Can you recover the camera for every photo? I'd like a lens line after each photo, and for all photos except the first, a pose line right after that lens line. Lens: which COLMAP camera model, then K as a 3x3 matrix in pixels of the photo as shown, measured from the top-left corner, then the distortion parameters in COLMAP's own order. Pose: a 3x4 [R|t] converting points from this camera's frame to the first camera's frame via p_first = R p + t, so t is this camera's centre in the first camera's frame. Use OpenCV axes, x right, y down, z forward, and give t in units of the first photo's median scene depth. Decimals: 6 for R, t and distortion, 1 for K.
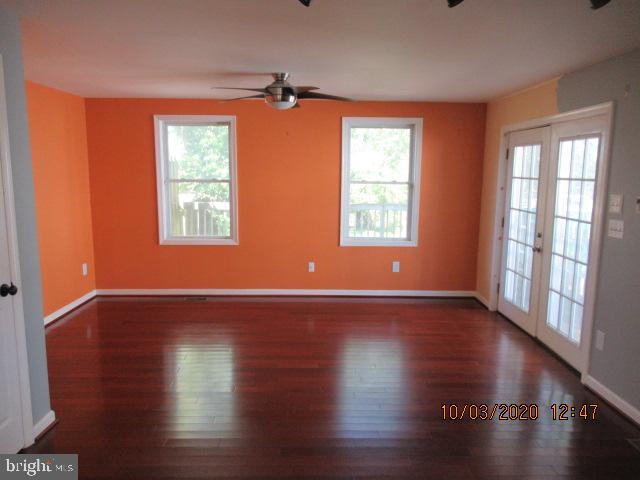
lens RADIAL K [[481.3, 0, 323.9], [0, 481.3, 241.6], [0, 0, 1]] dist [0.030572, -0.000156]
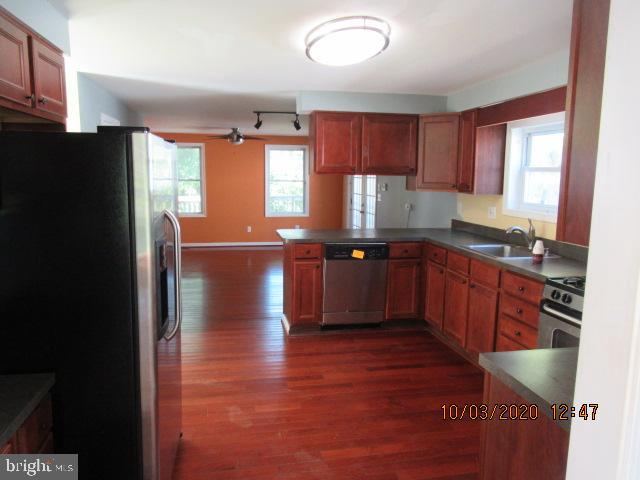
lens RADIAL K [[481.3, 0, 319.7], [0, 481.3, 235.2], [0, 0, 1]] dist [0.030572, -0.000156]
pose [[0.988377, -0.021540, 0.150491, -0.036688], [0.025238, 0.999424, -0.022706, 0.124233], [-0.149915, 0.026241, 0.988351, -0.784526]]
